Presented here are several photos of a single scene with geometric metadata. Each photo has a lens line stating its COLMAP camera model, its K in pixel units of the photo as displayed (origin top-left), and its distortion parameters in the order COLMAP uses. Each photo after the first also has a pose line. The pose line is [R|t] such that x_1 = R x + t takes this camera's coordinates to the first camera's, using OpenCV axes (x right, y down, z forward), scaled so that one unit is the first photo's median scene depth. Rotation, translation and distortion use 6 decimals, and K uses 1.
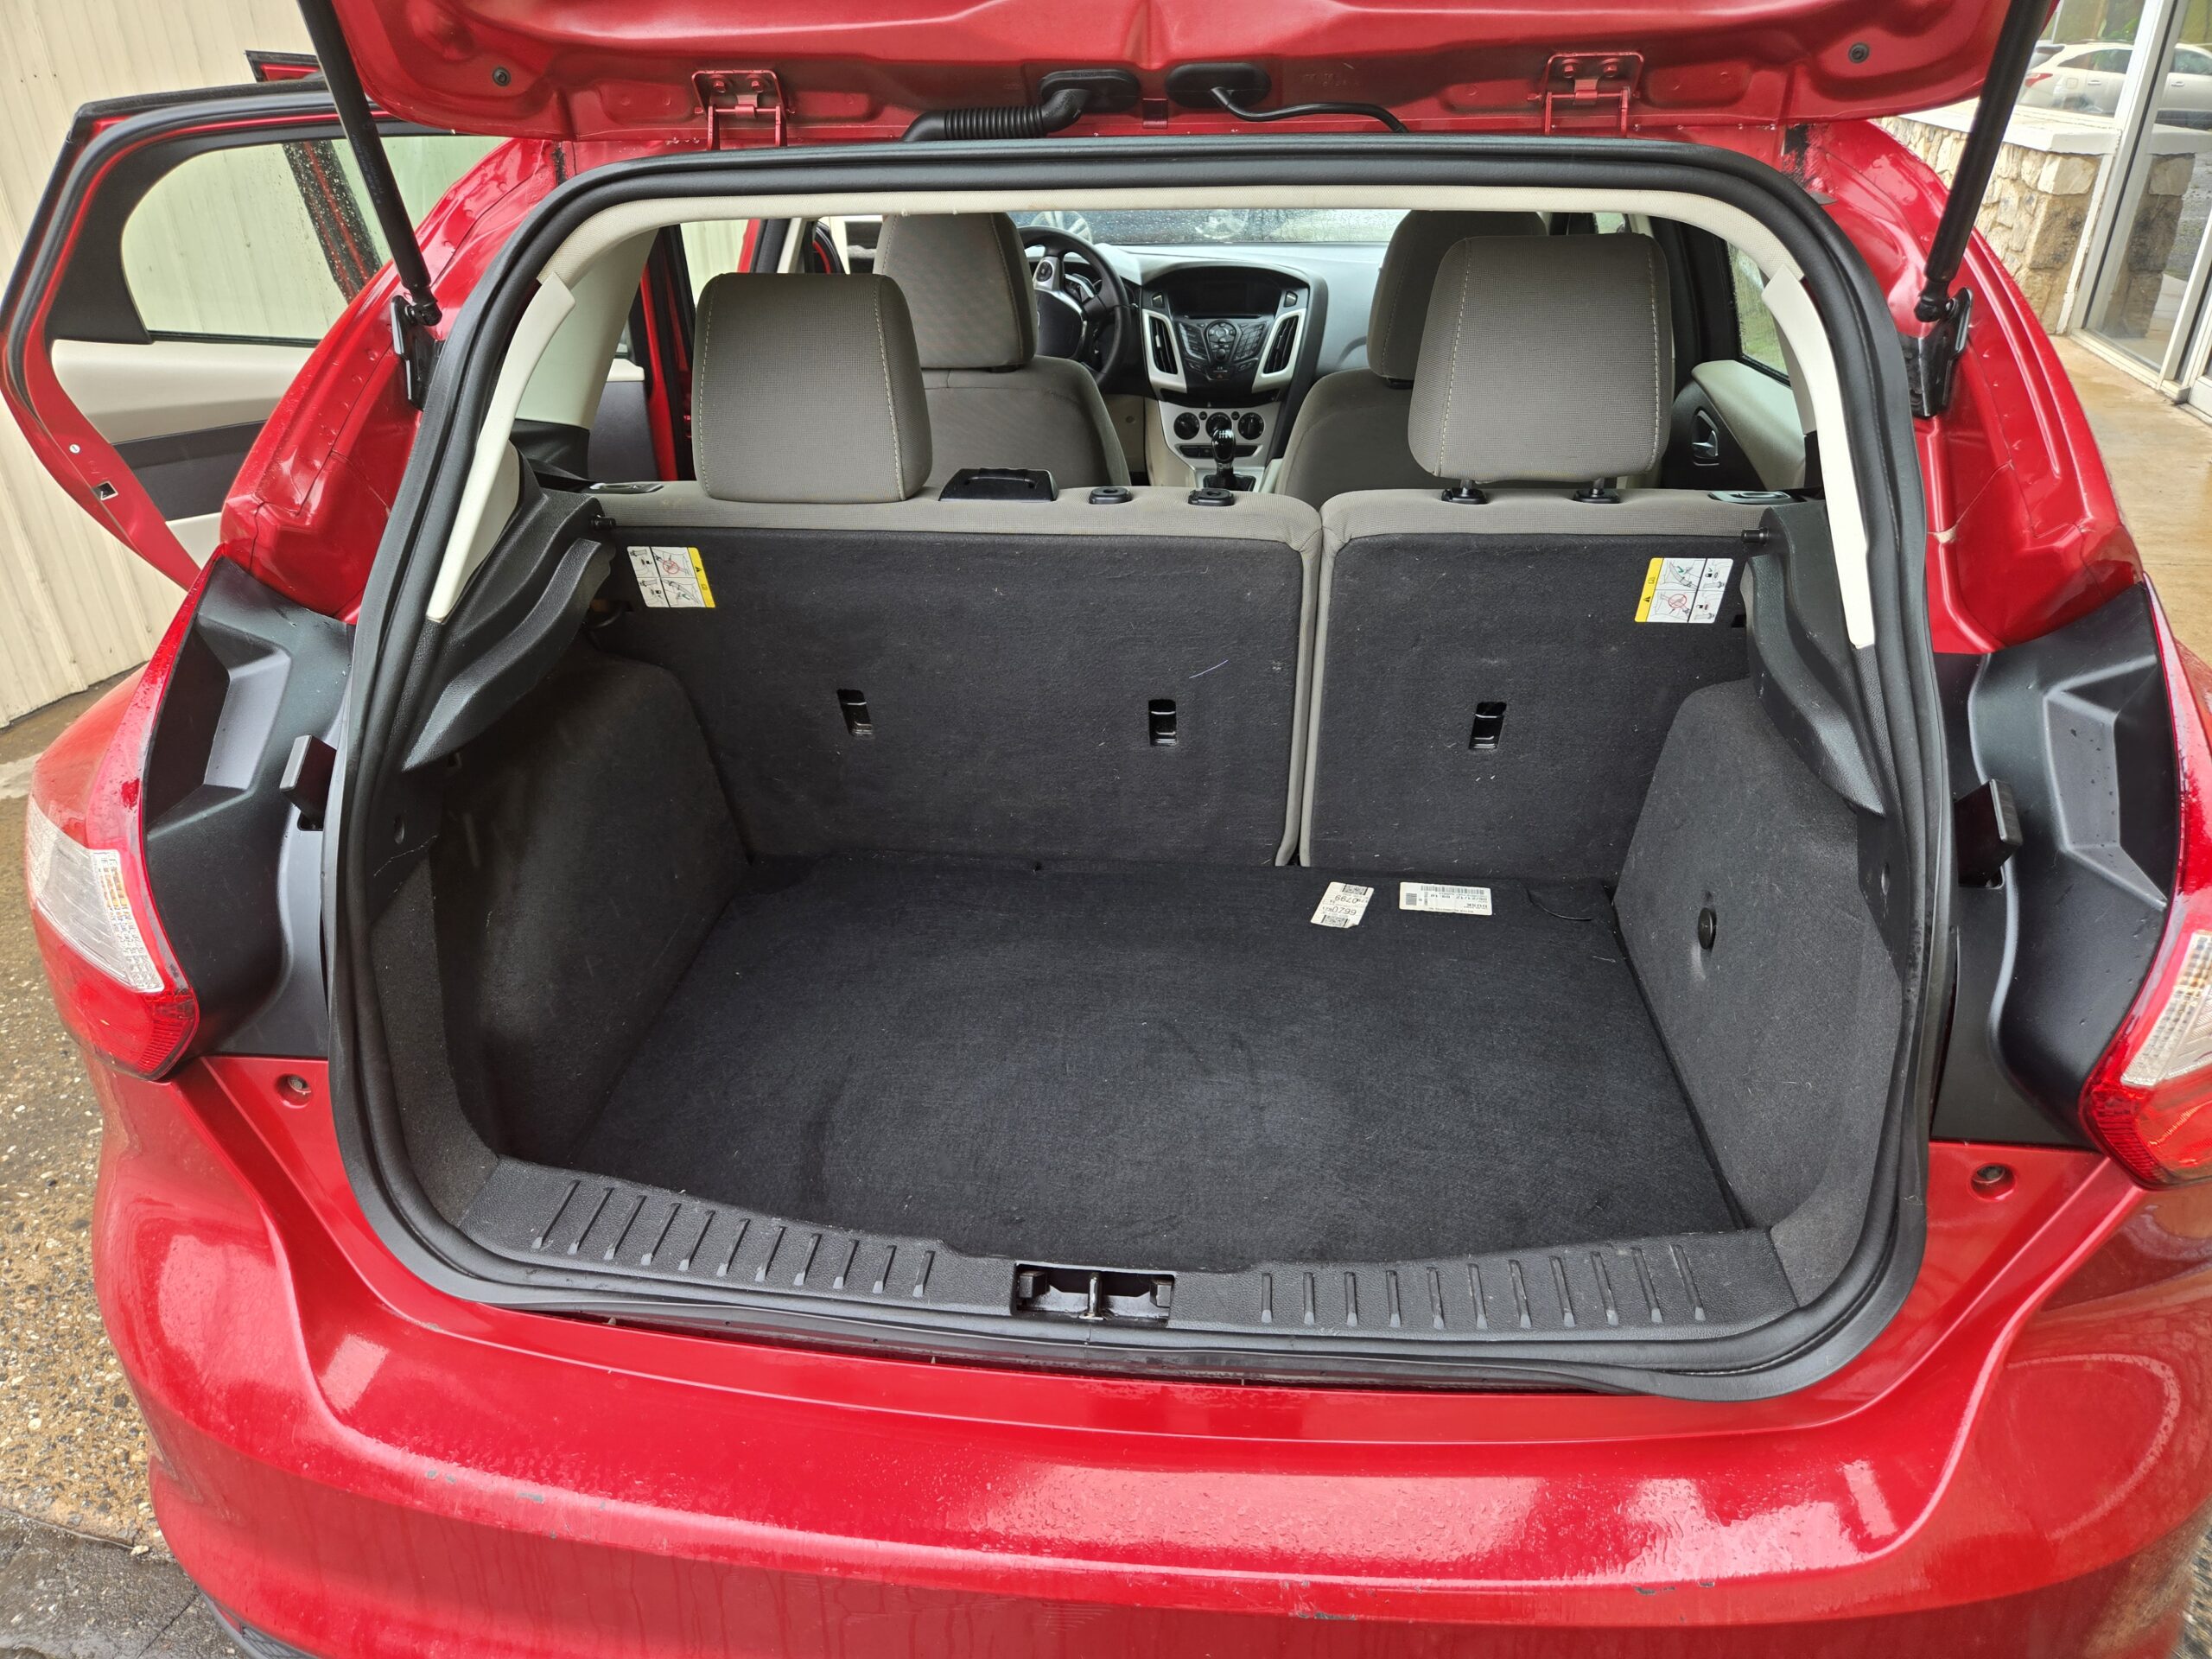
lens RADIAL K [[1488.8, 0, 1105.6], [0, 1488.8, 865.9], [0, 0, 1]] dist [0.059132, -0.044568]
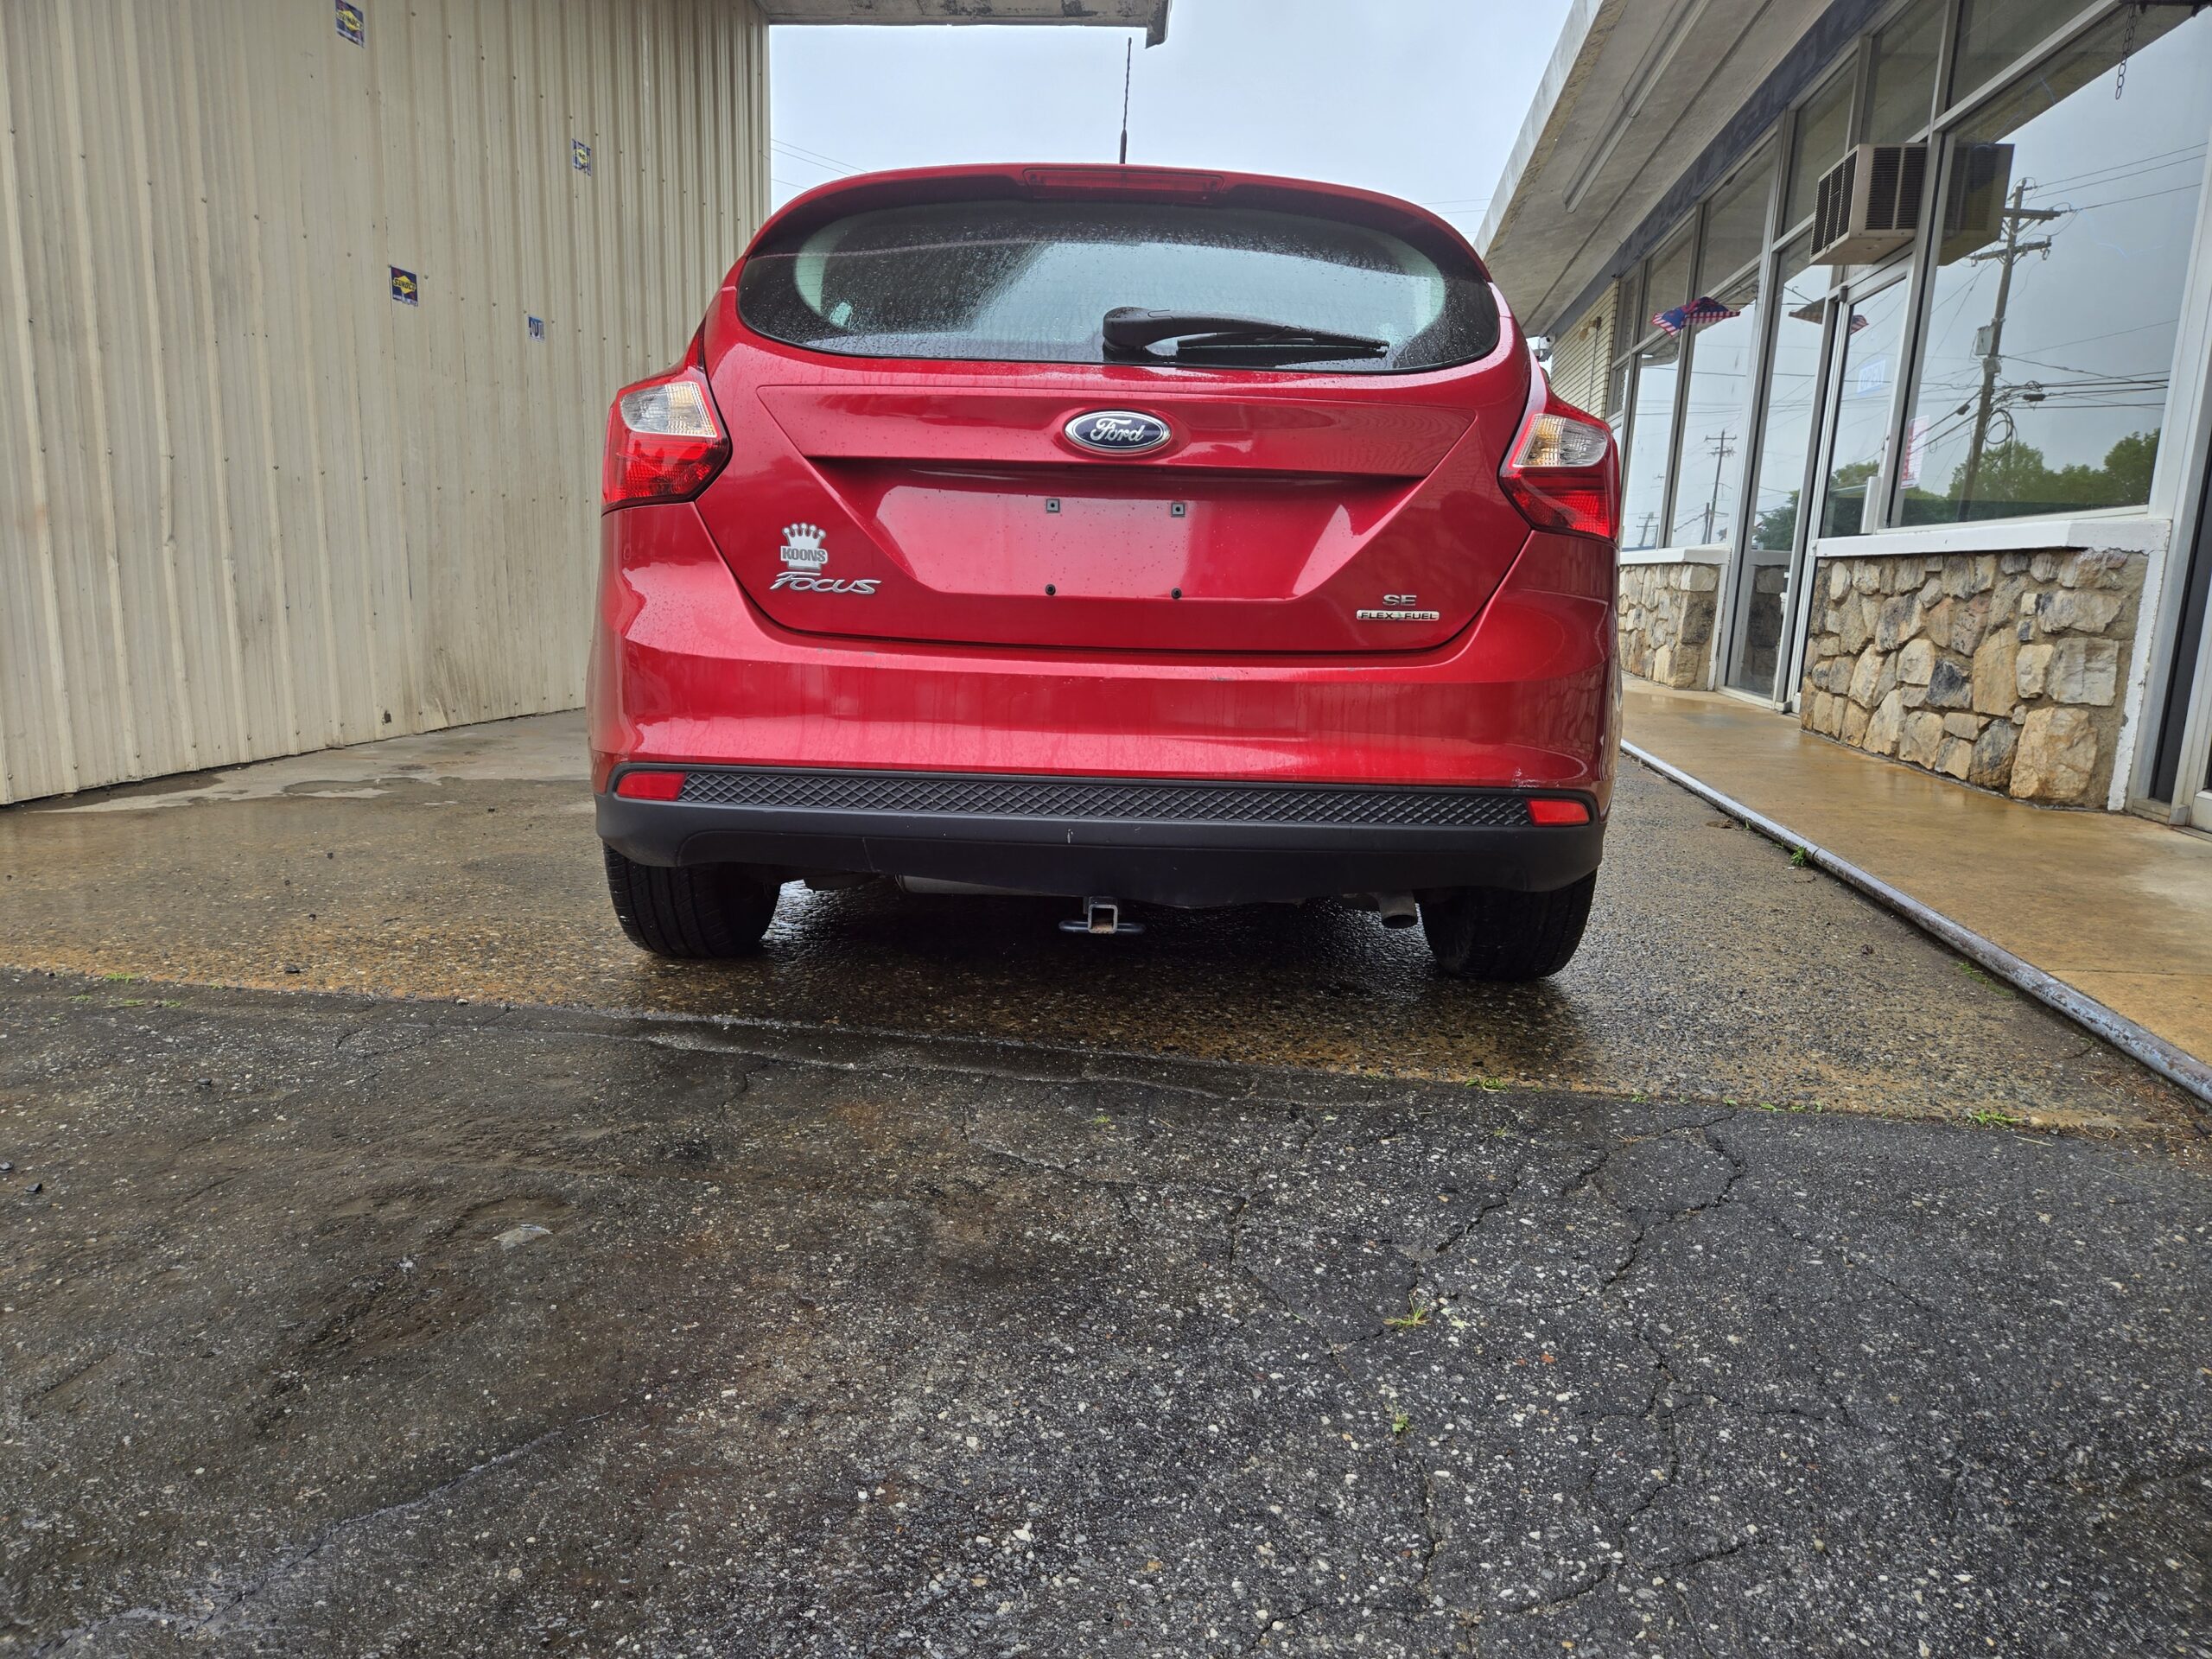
lens RADIAL K [[1475.4, 0, 1112.8], [0, 1475.4, 891.3], [0, 0, 1]] dist [0.070049, -0.069496]
pose [[0.992989, 0.025289, 0.115468, -0.152425], [0.008391, 0.959301, -0.282261, 0.770013], [-0.117907, 0.281251, 0.952363, -0.556370]]
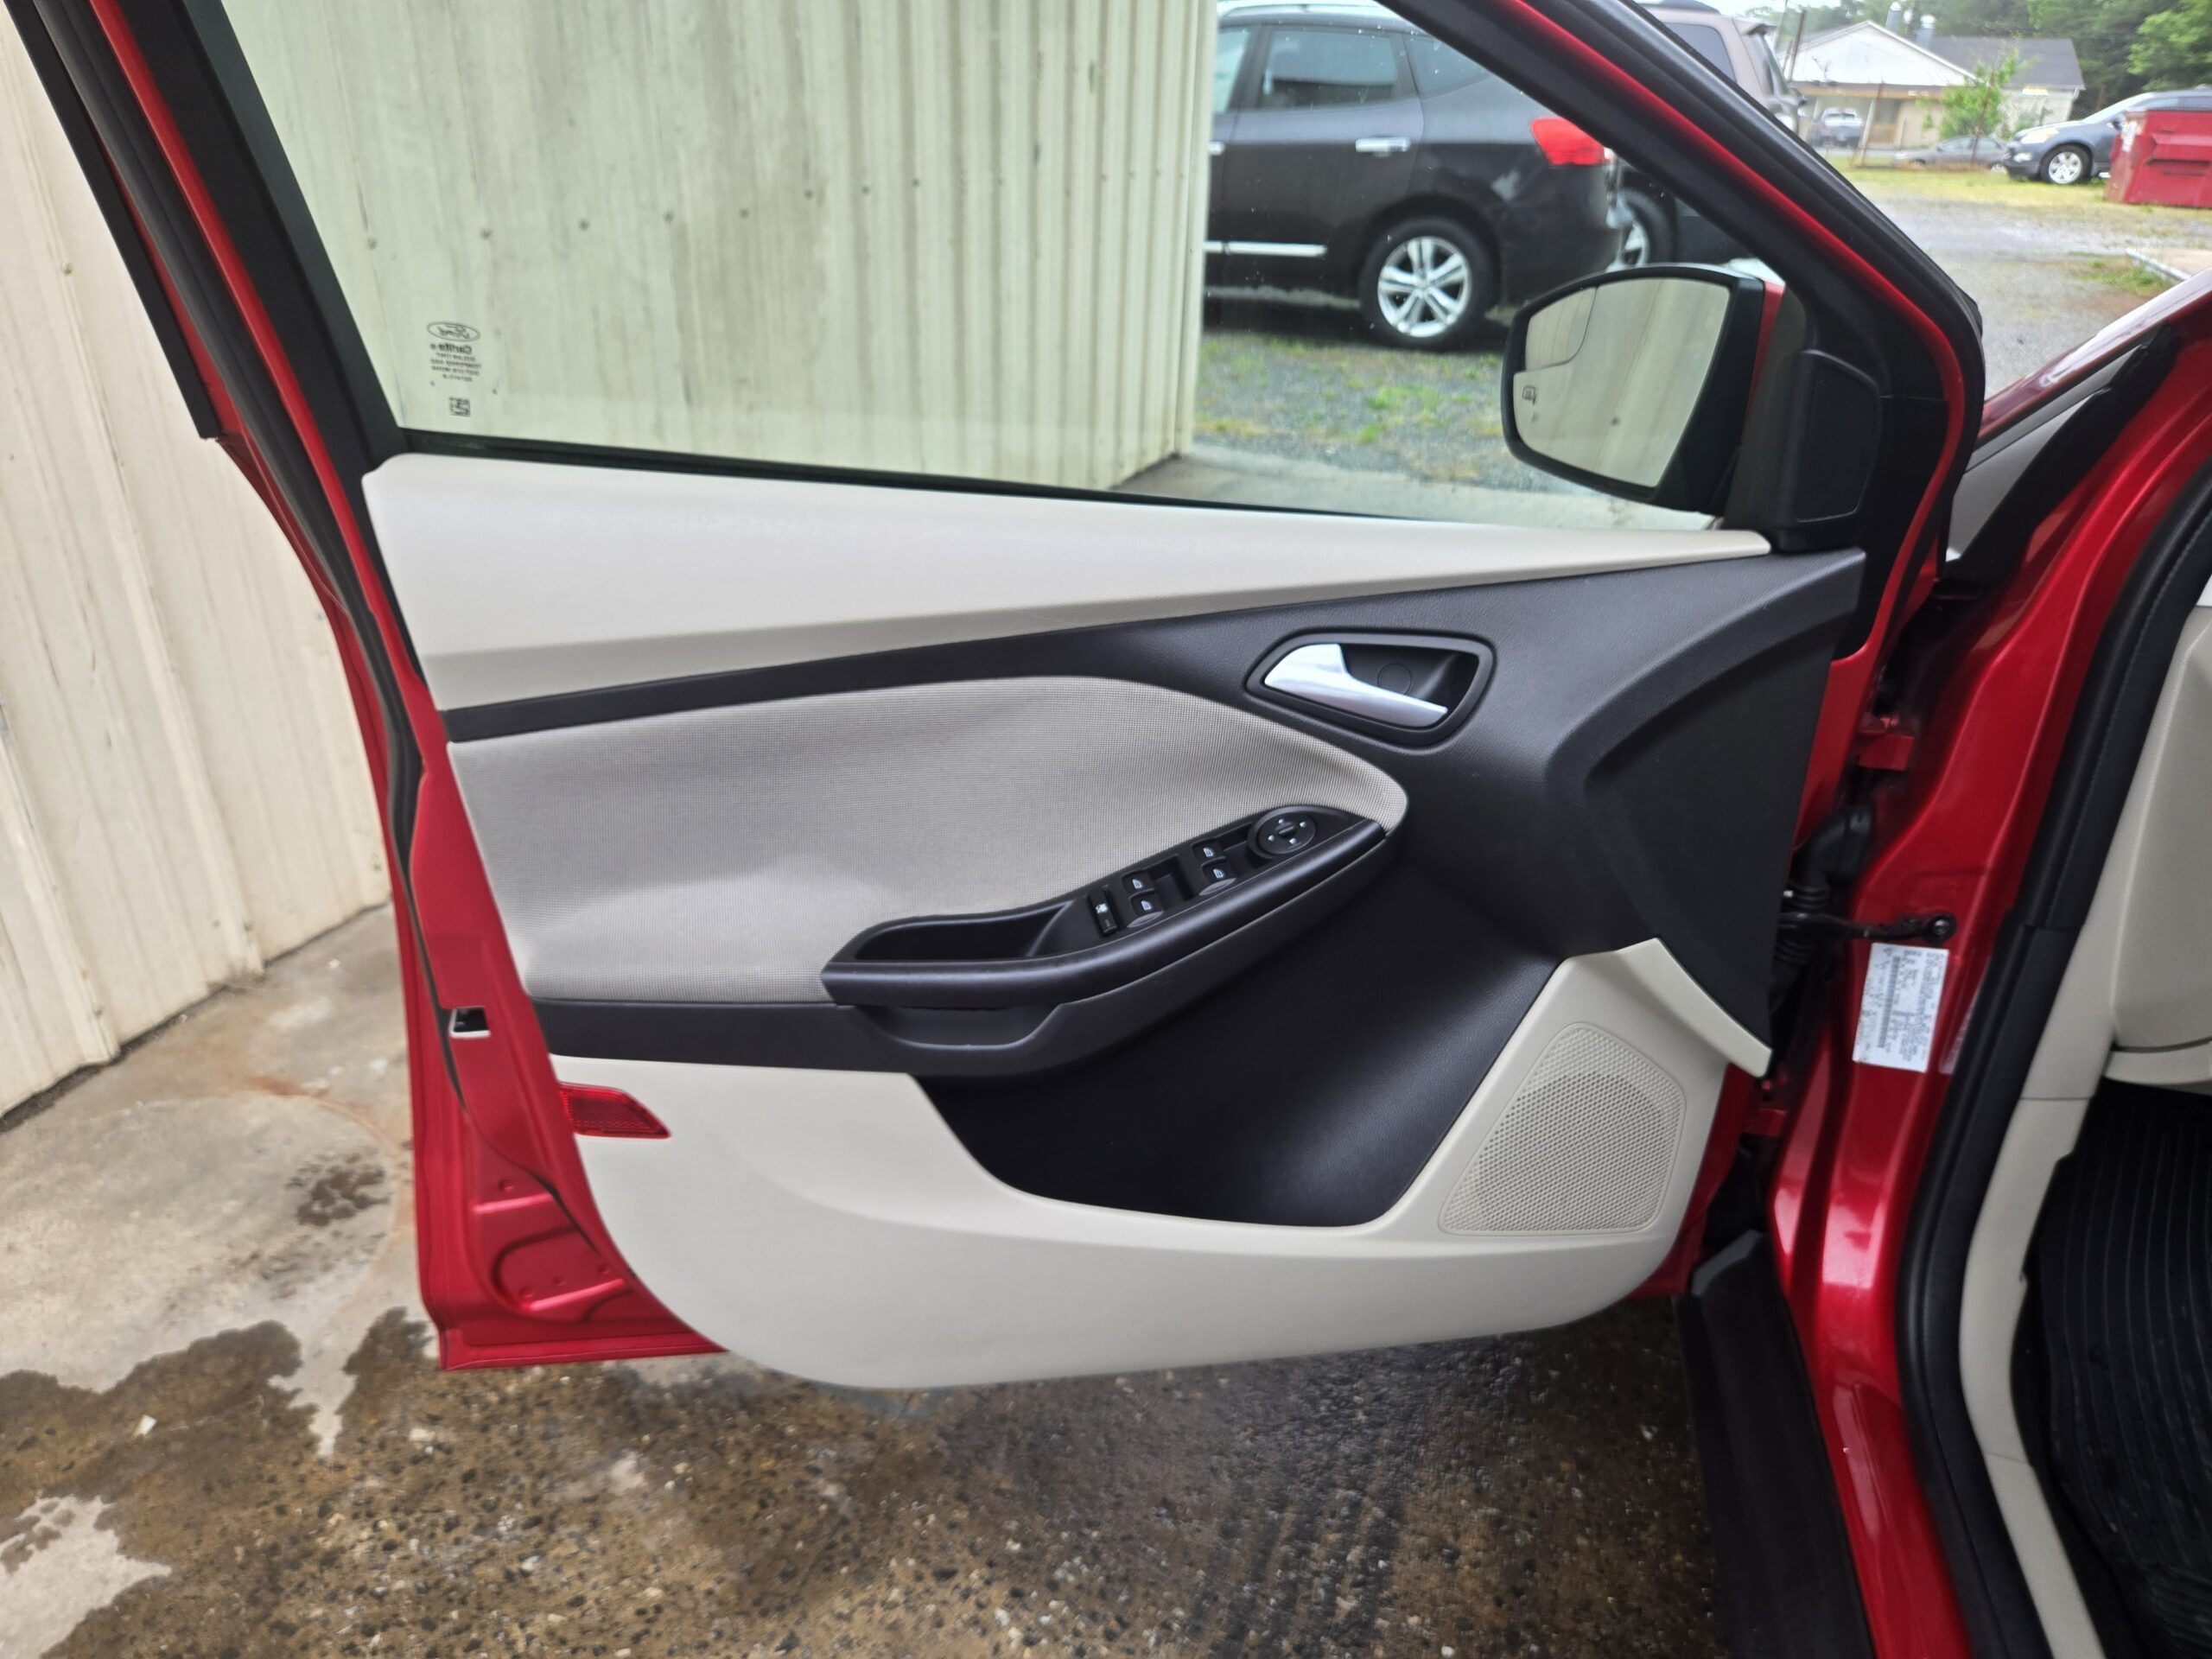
lens RADIAL K [[1483.6, 0, 1105.6], [0, 1483.6, 853.4], [0, 0, 1]] dist [0.003176, 0.000841]
pose [[0.991525, 0.094253, -0.089408, -0.603597], [-0.095426, 0.995397, -0.008922, -0.608081], [0.088155, 0.017378, 0.995955, 1.400286]]
